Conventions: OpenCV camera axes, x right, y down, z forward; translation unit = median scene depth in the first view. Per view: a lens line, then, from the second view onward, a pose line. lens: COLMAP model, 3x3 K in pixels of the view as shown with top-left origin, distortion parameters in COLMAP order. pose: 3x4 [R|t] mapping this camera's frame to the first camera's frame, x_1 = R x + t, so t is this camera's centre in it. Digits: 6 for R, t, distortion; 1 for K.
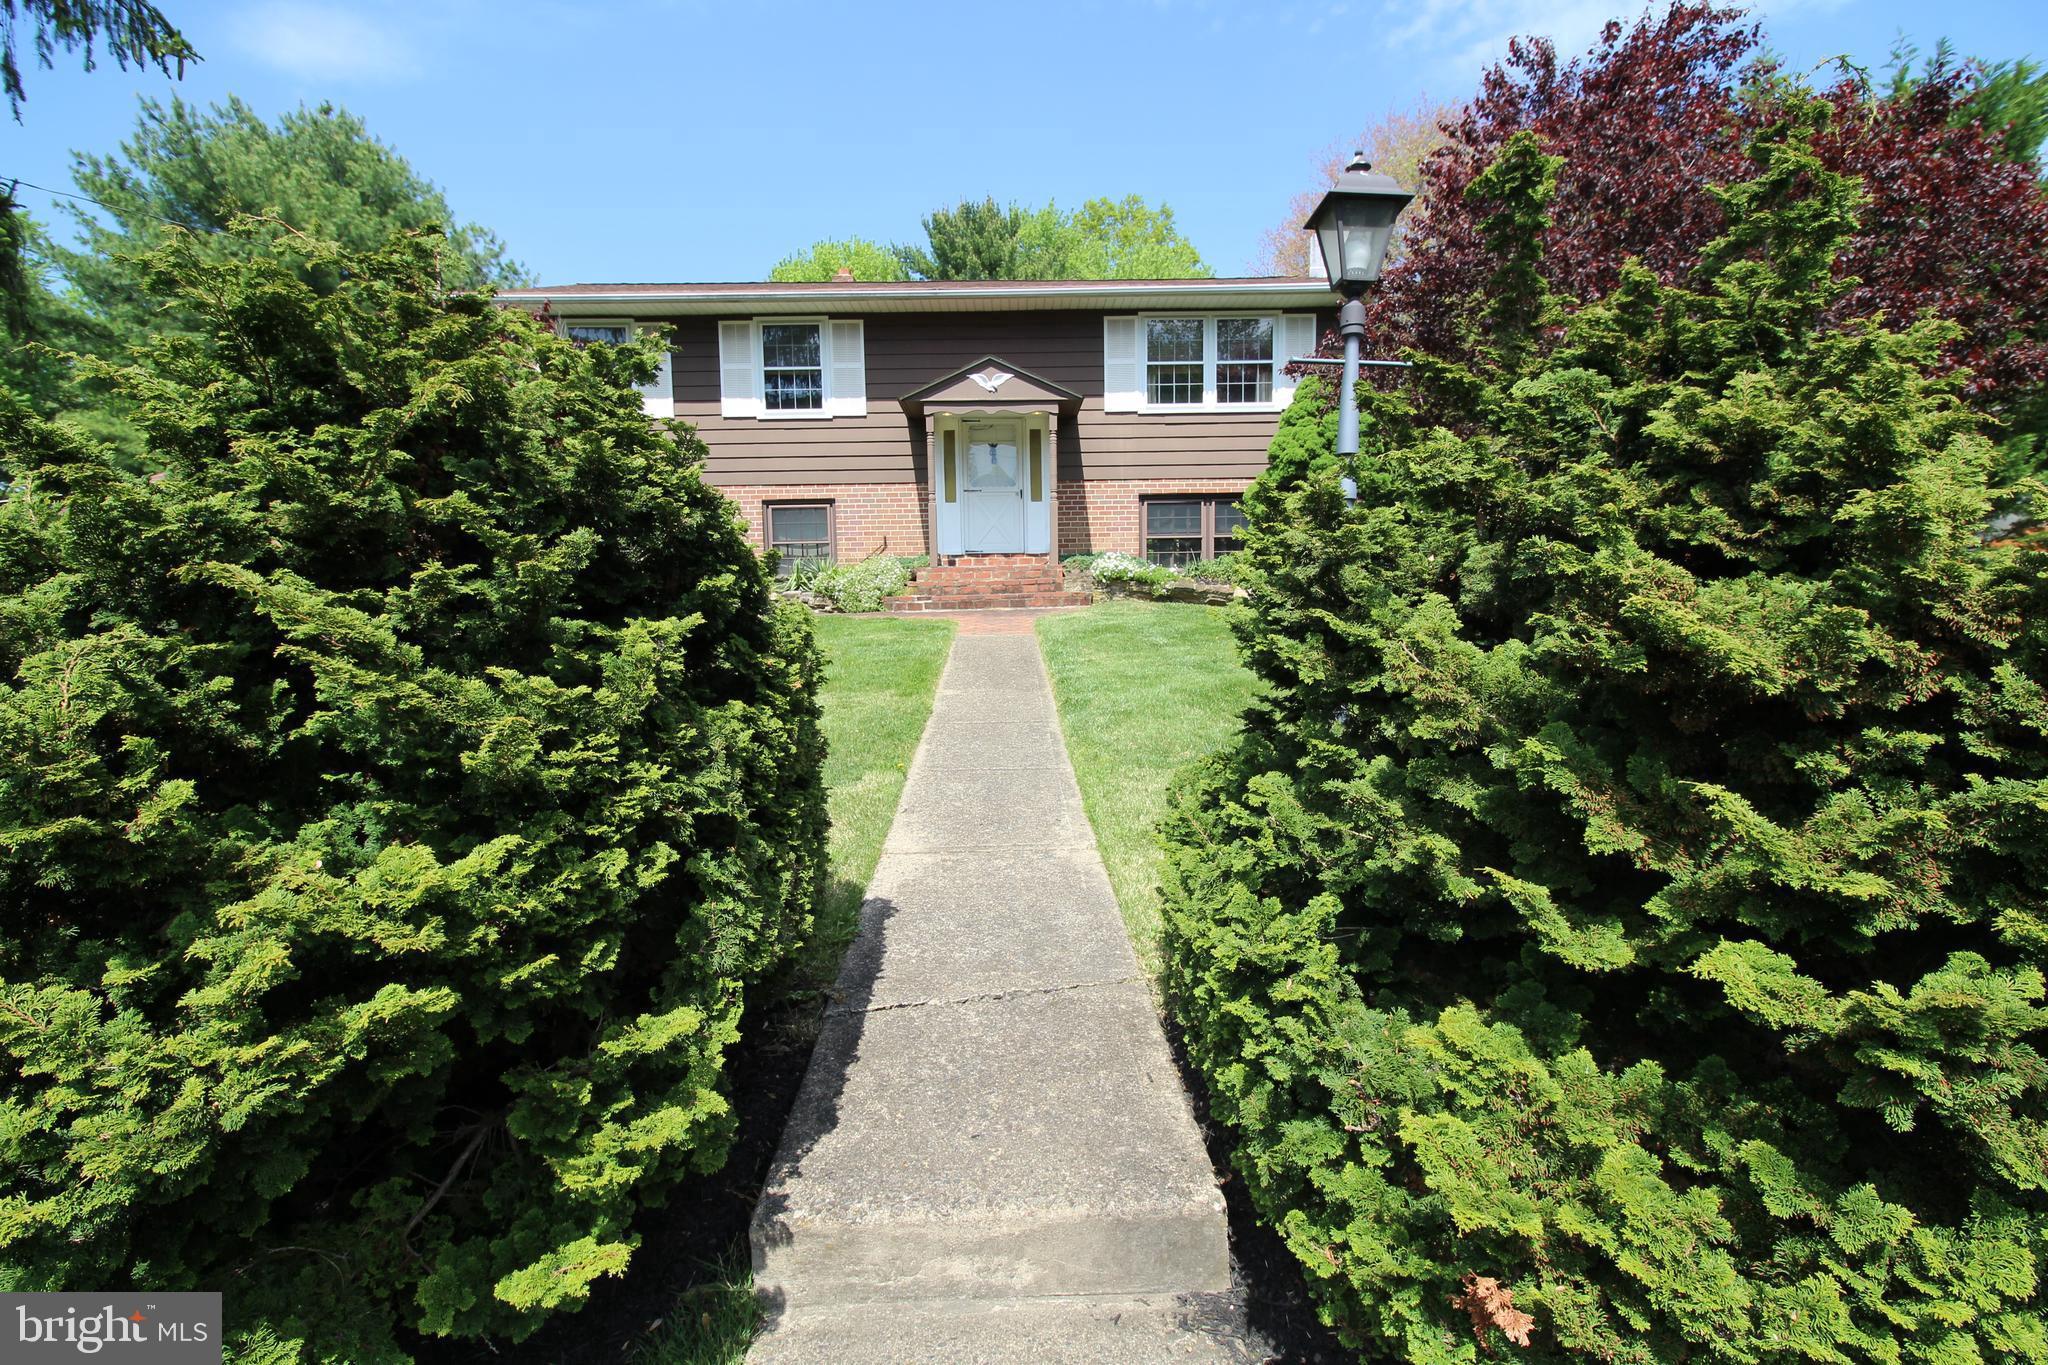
lens RADIAL K [[972.8, 0, 1032.4], [0, 972.8, 685.9], [0, 0, 1]] dist [0.002709, -0.007053]
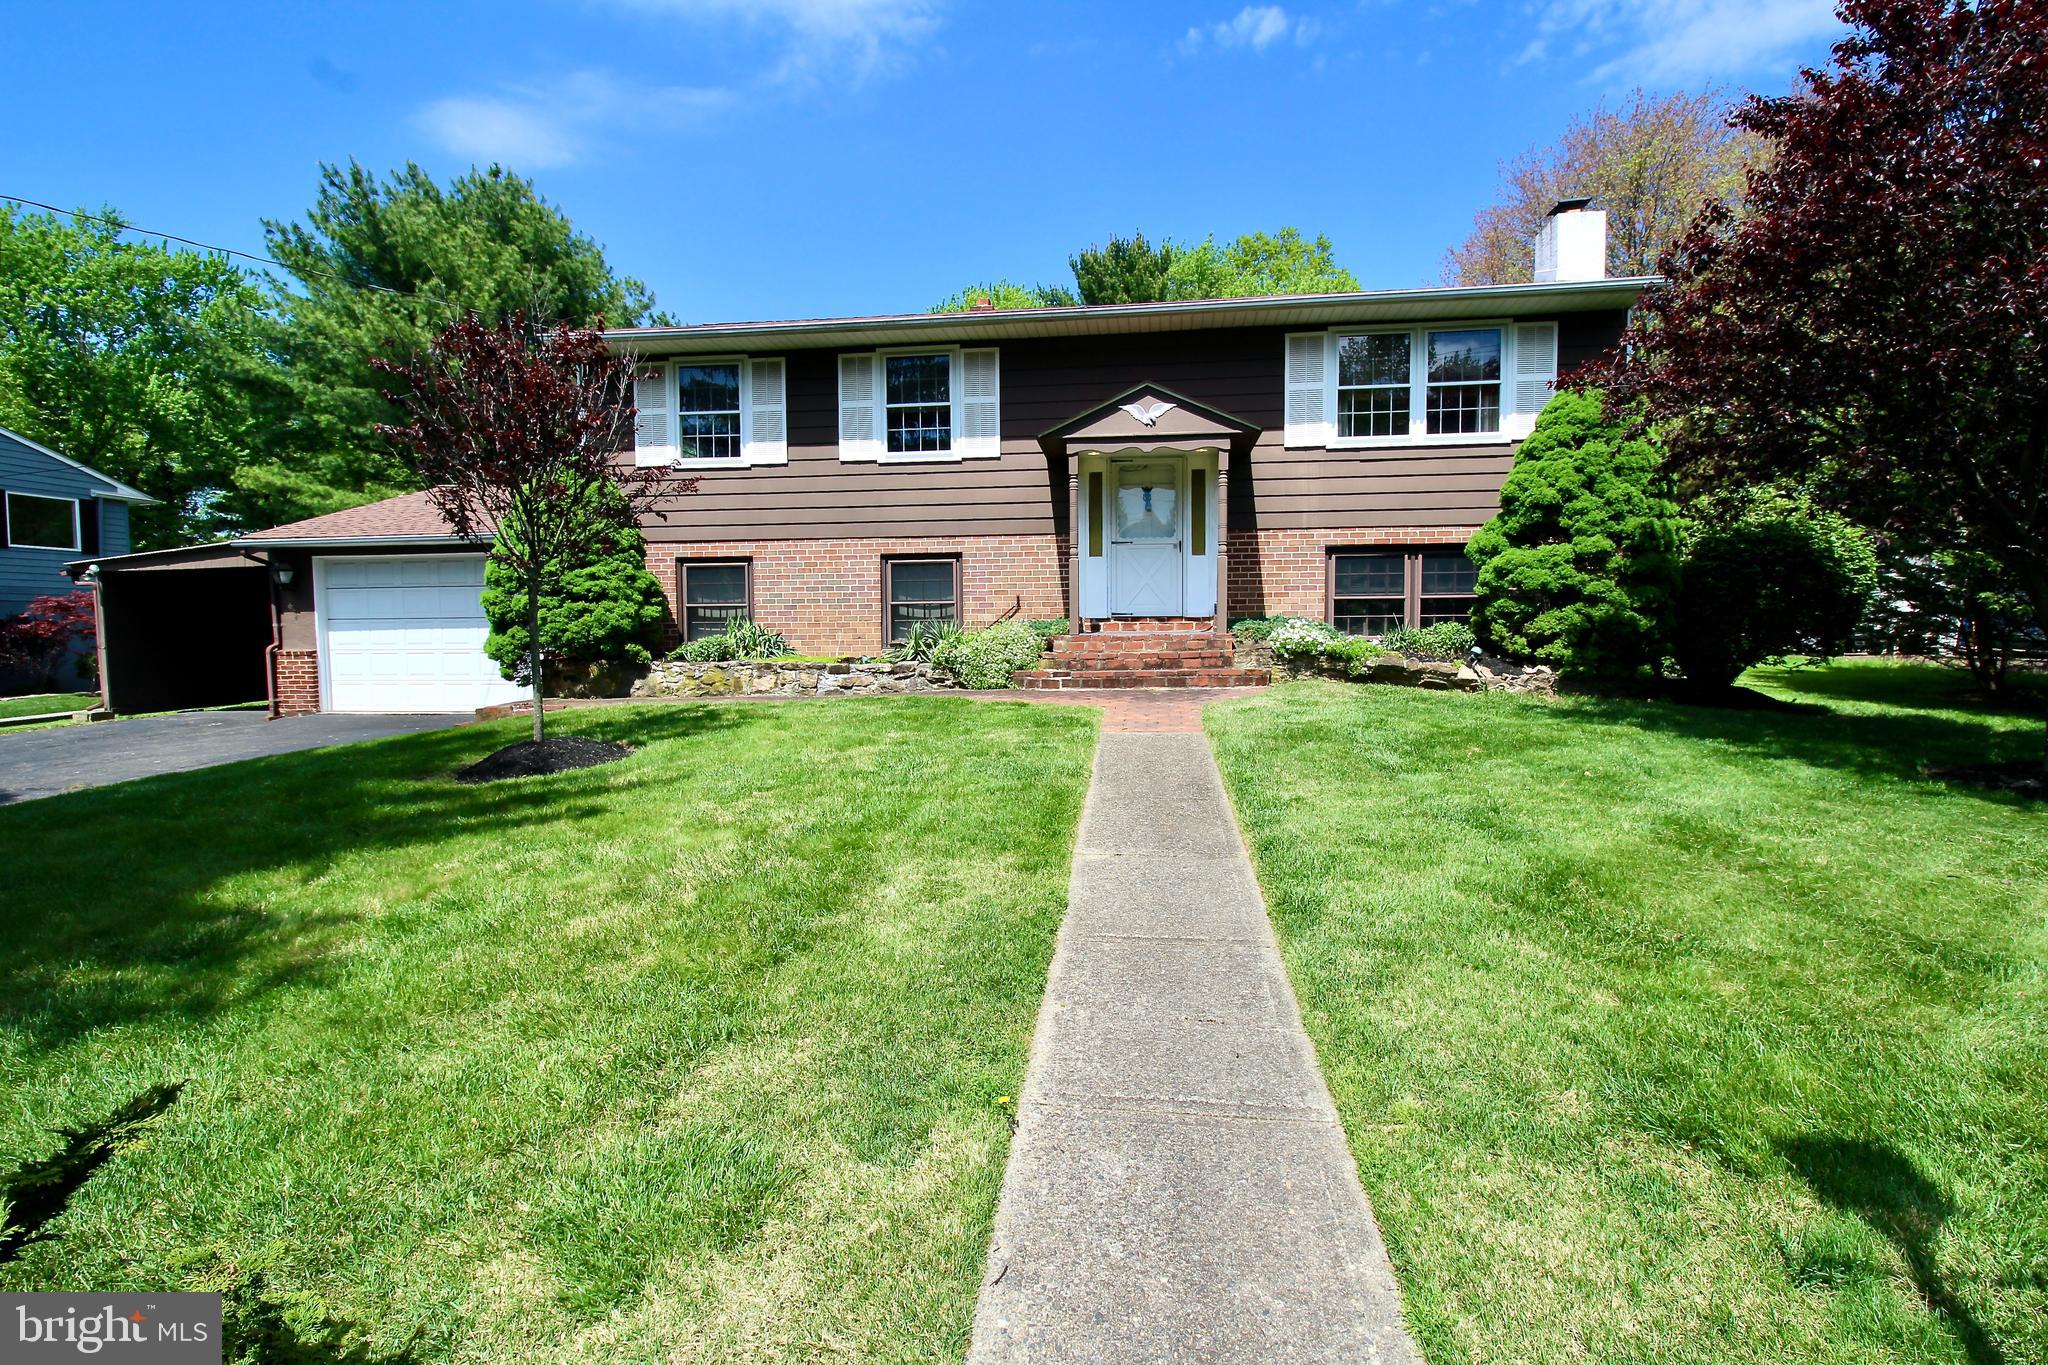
lens RADIAL K [[979.4, 0, 1024.0], [0, 979.4, 682.5], [0, 0, 1]] dist [0.017243, -0.019791]
pose [[0.988601, 0.017499, -0.149540, -0.017852], [-0.024584, 0.998654, -0.045663, -0.042583], [0.148540, 0.048818, 0.987701, 0.168740]]
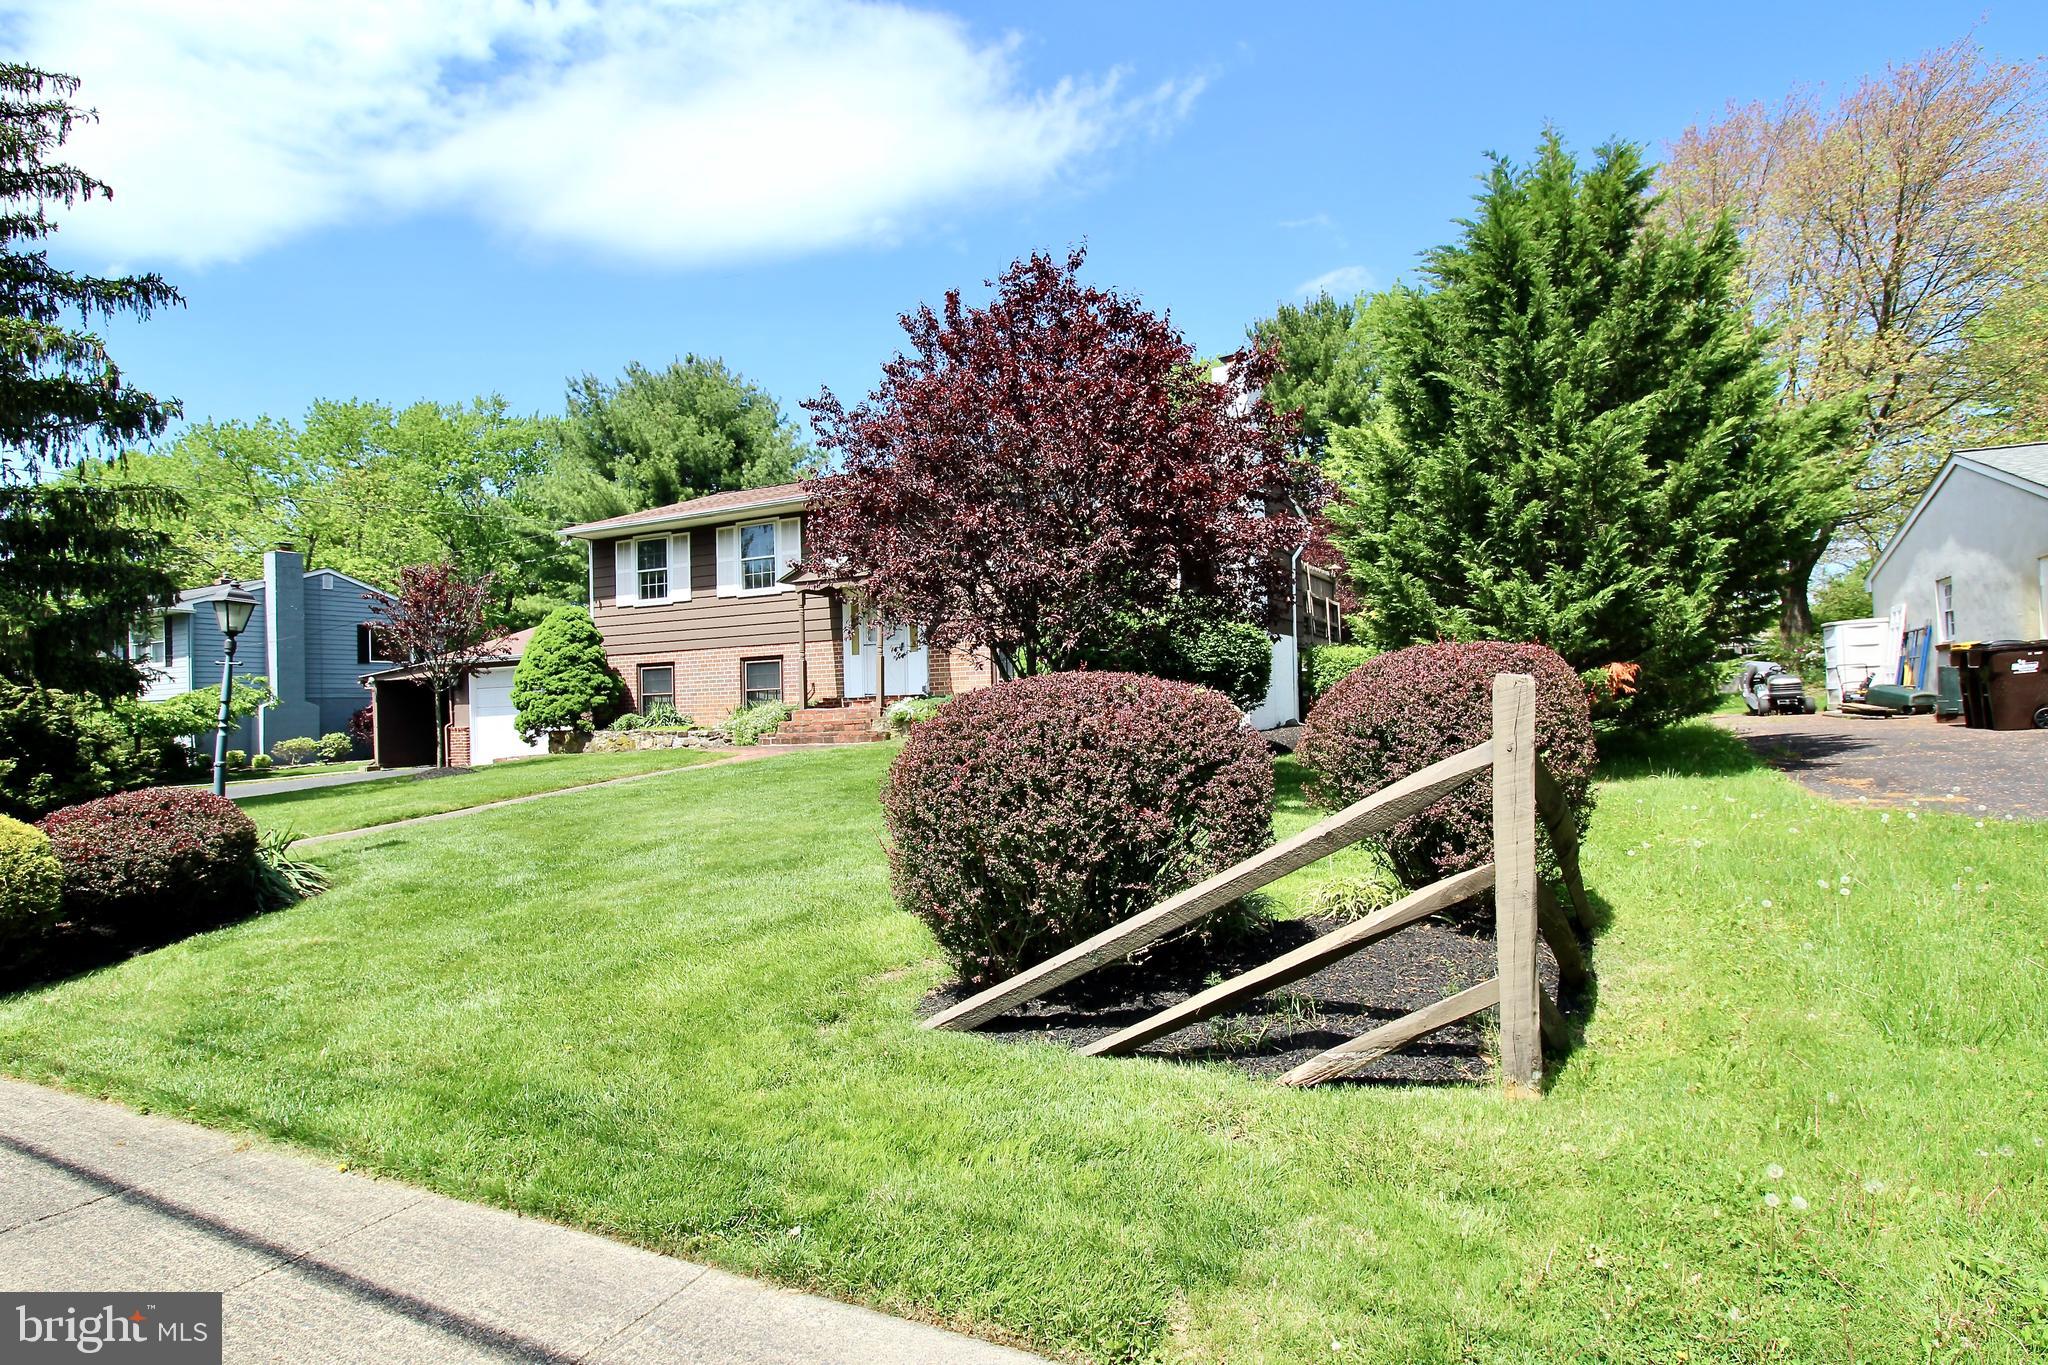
lens RADIAL K [[1095.3, 0, 1024.0], [0, 1095.3, 682.5], [0, 0, 1]] dist [0.005035, 0.000575]
pose [[0.875287, -0.017582, -0.483285, 0.847290], [-0.037353, 0.993896, -0.103808, -0.021418], [0.482160, 0.108914, 0.869287, -0.100806]]
